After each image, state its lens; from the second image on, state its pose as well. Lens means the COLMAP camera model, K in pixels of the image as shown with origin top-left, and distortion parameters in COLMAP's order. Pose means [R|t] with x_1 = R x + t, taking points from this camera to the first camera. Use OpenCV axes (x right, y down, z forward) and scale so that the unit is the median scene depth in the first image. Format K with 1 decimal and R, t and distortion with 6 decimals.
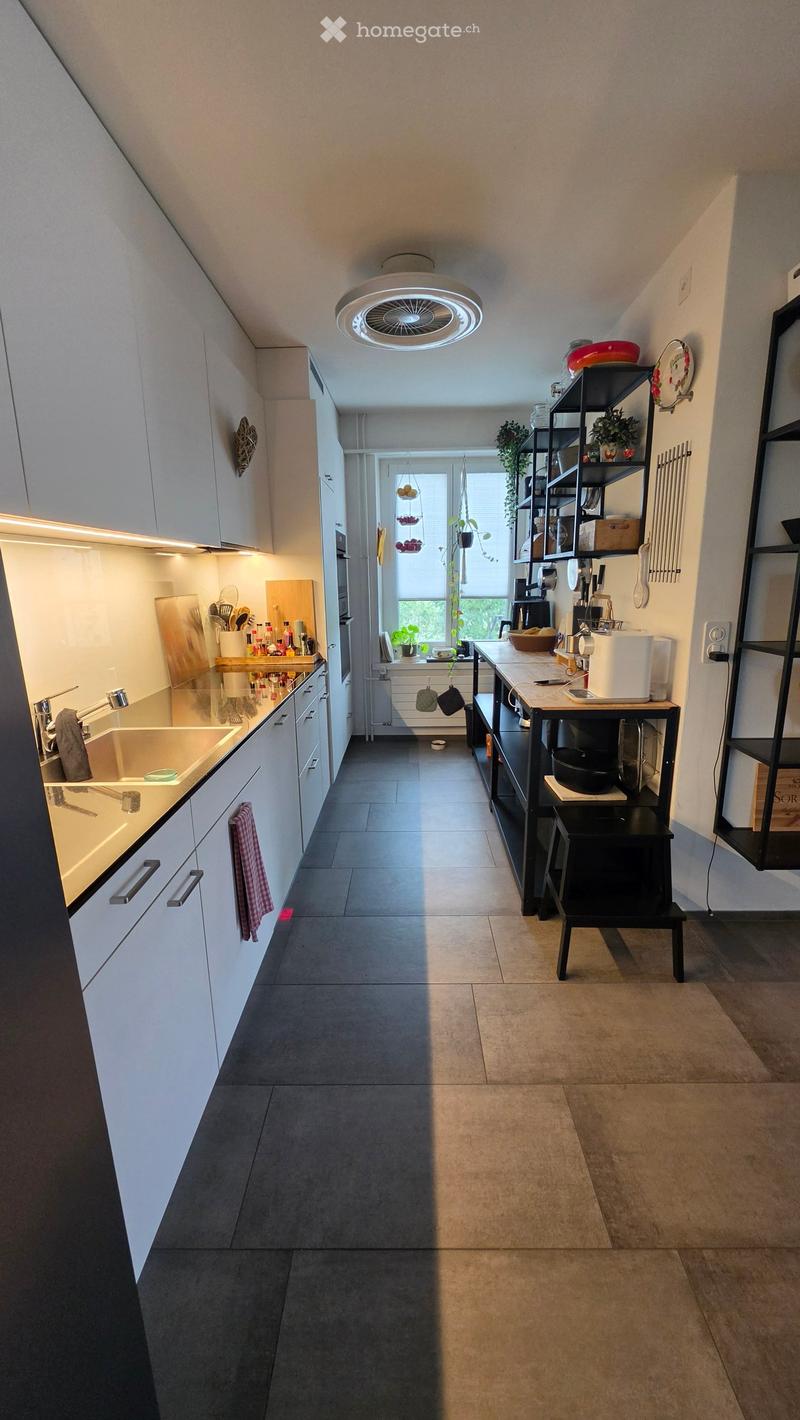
lens RADIAL K [[570.6, 0, 405.1], [0, 570.6, 705.1], [0, 0, 1]] dist [-0.003070, -0.000040]
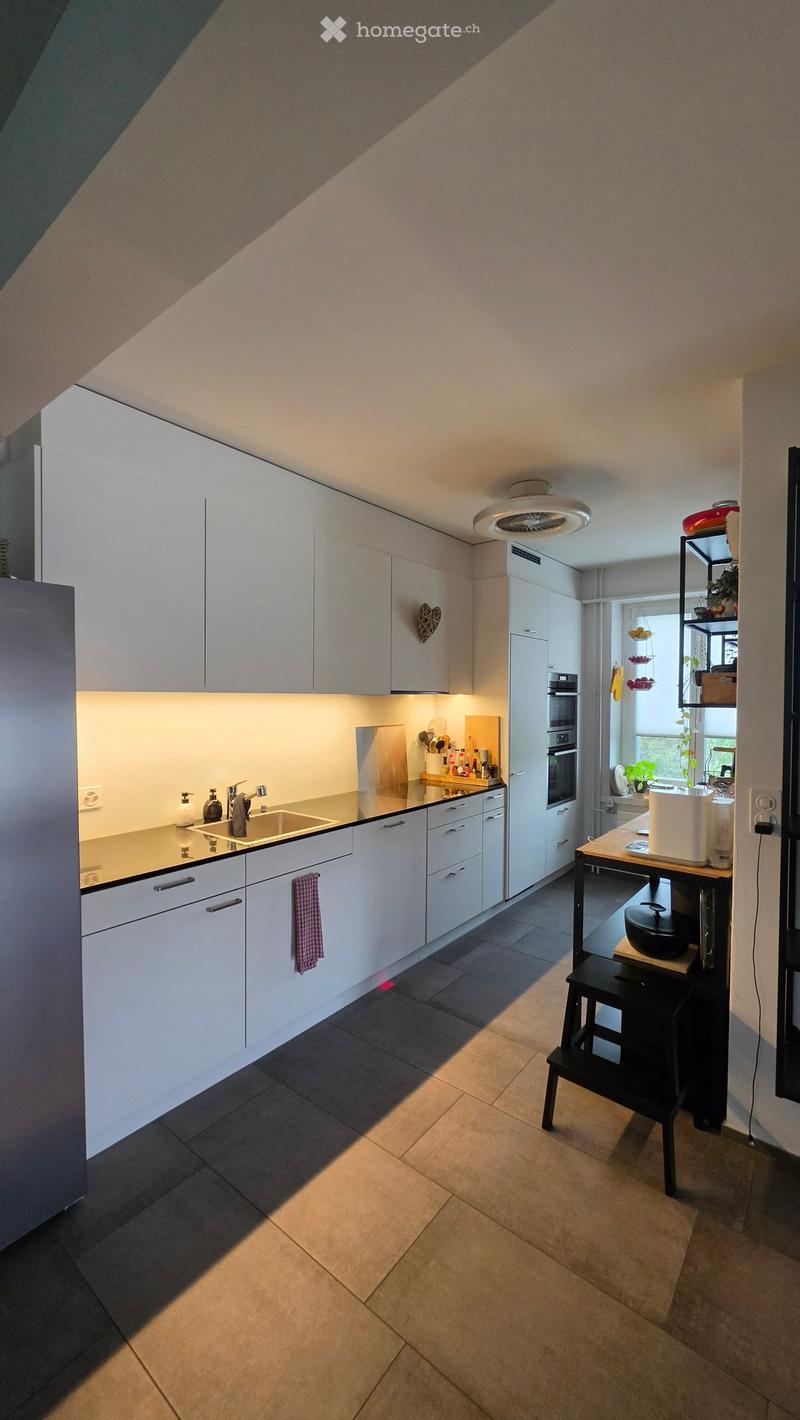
lens RADIAL K [[570.6, 0, 405.1], [0, 570.6, 705.1], [0, 0, 1]] dist [-0.003070, -0.000040]
pose [[0.790966, 0.030267, -0.611111, 0.415727], [-0.153117, 0.976788, -0.149803, -0.034360], [0.592392, 0.212060, 0.777240, -0.047347]]
